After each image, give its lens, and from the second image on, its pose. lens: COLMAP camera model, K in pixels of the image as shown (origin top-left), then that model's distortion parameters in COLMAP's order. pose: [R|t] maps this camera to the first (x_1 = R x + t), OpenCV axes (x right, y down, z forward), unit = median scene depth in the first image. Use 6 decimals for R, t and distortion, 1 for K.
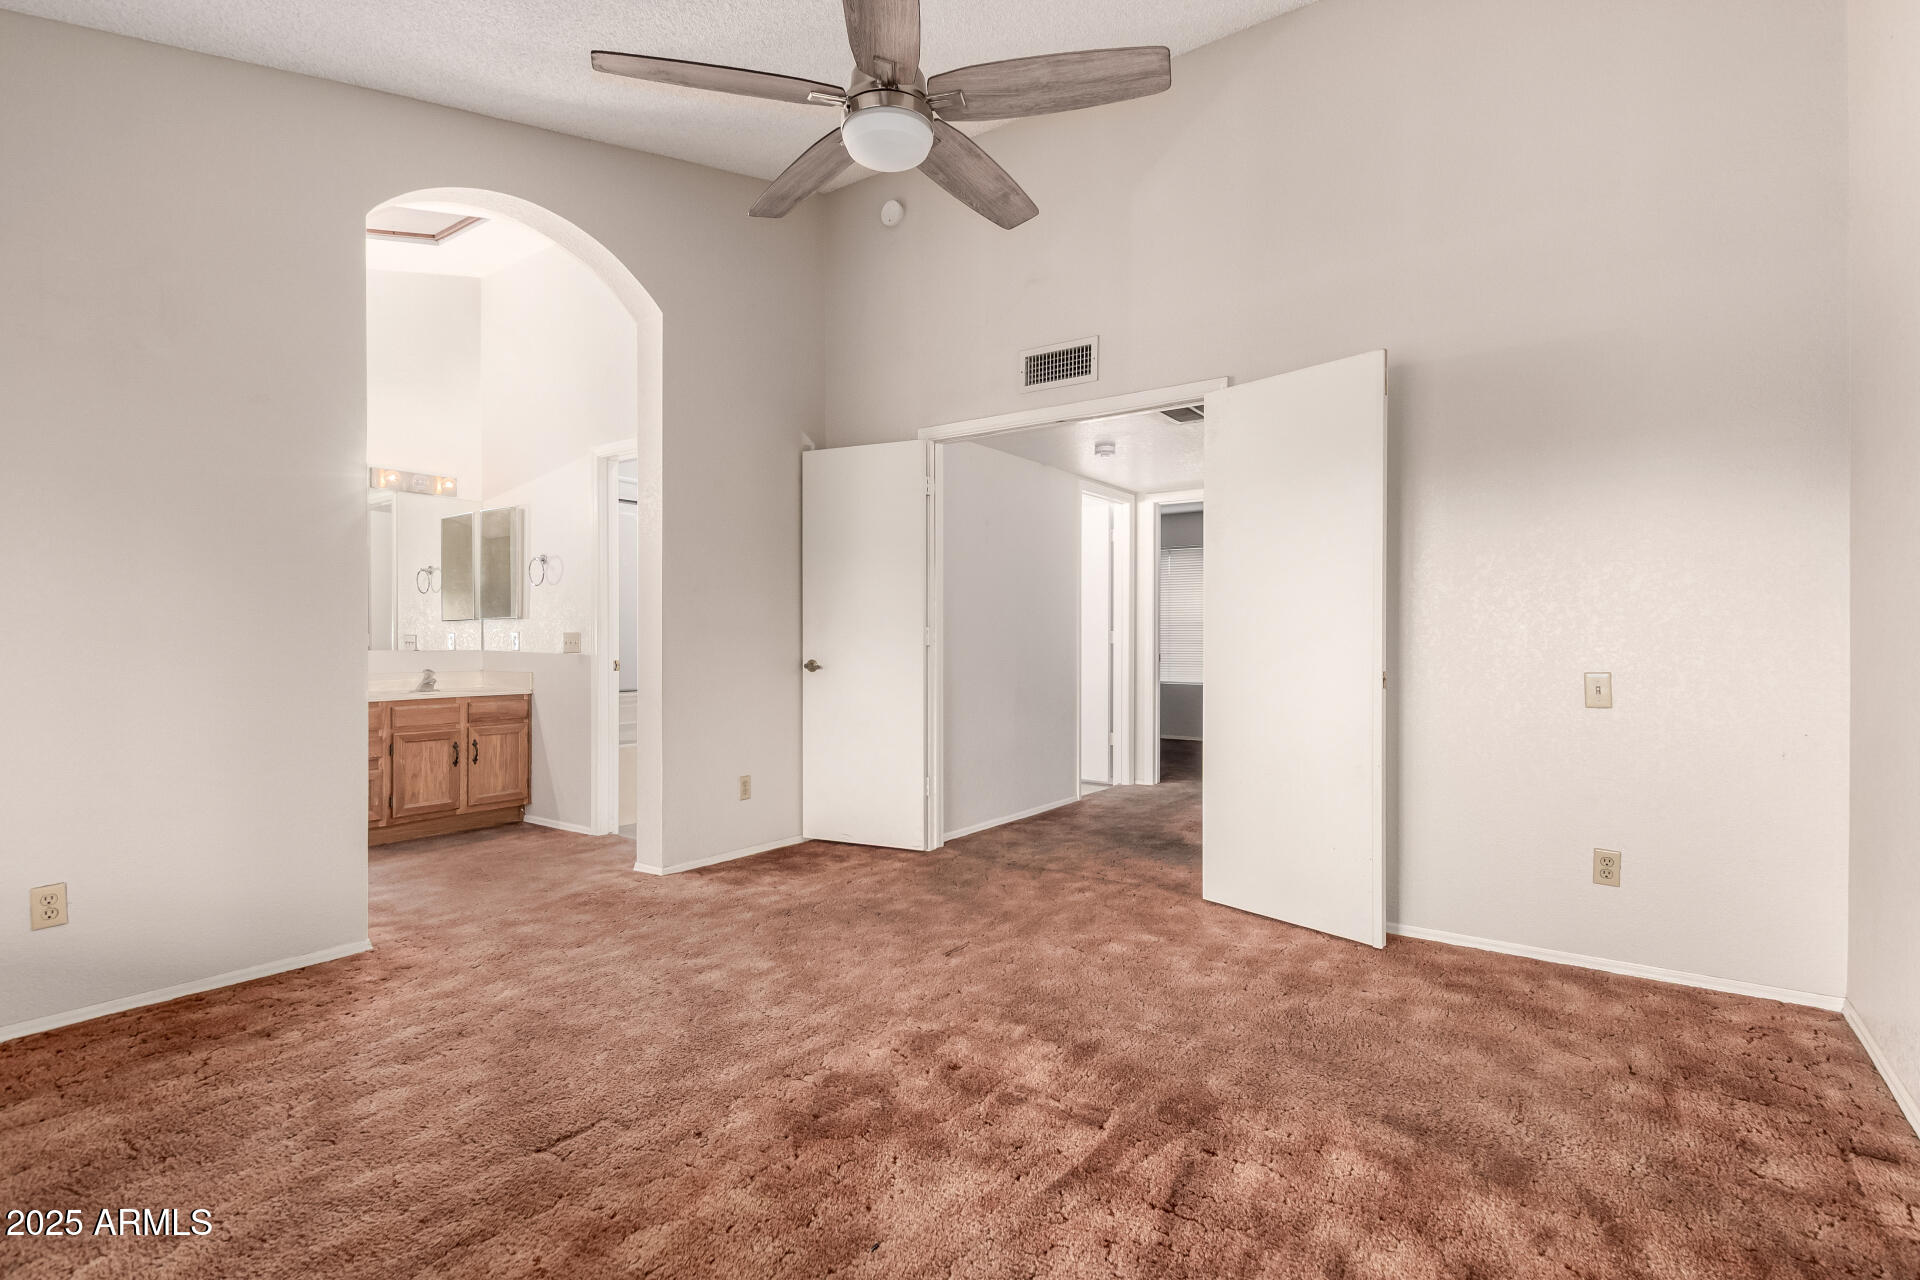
lens RADIAL K [[911.1, 0, 958.4], [0, 911.1, 655.0], [0, 0, 1]] dist [0.008533, 0.000285]
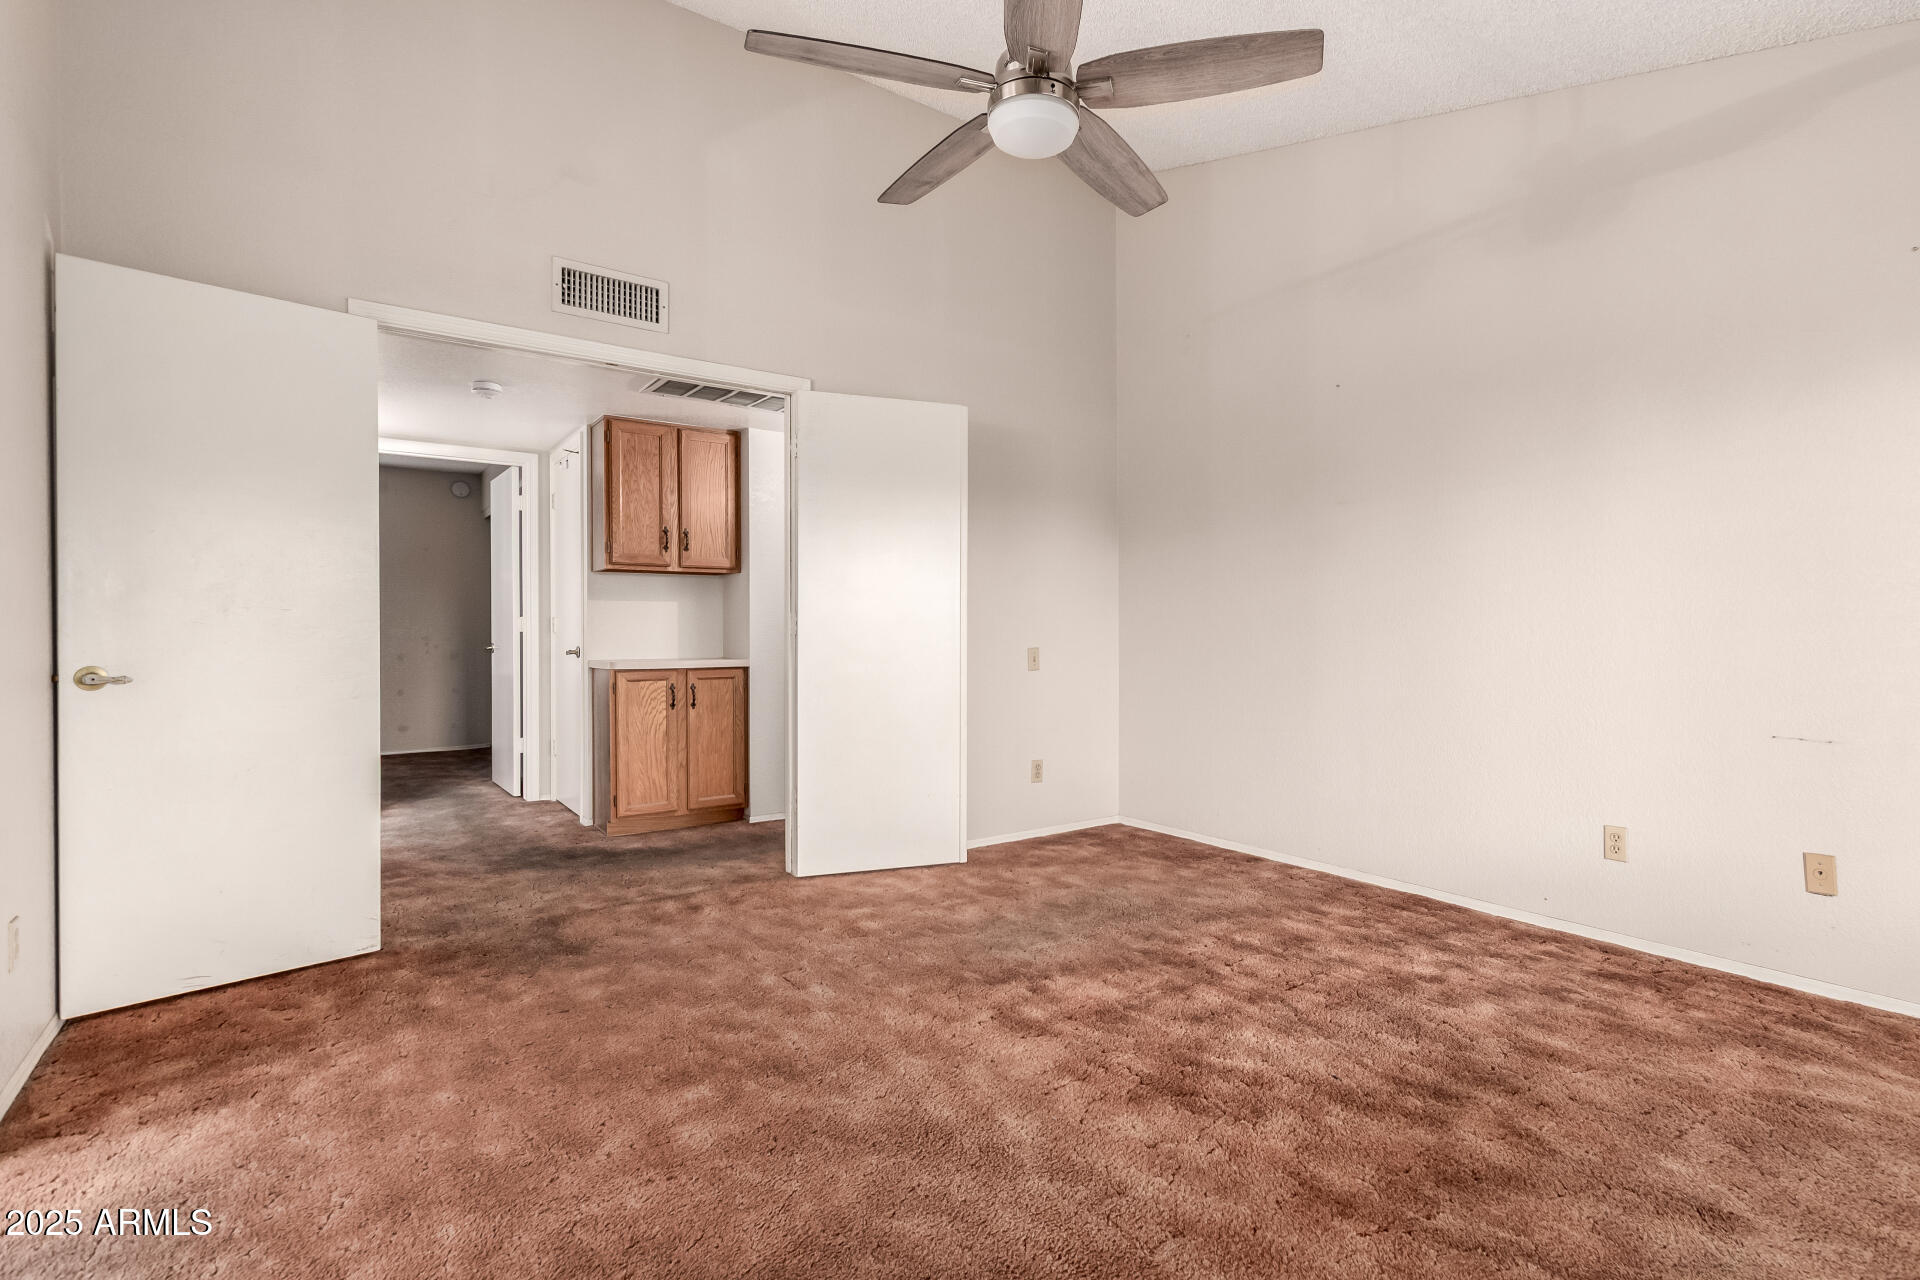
lens RADIAL K [[911.1, 0, 1022.8], [0, 911.1, 624.8], [0, 0, 1]] dist [0.008533, 0.000285]
pose [[0.299678, 0.004321, 0.954031, -0.812427], [0.018034, 0.999785, -0.010193, -0.005855], [-0.953870, 0.020259, 0.299536, 0.551585]]
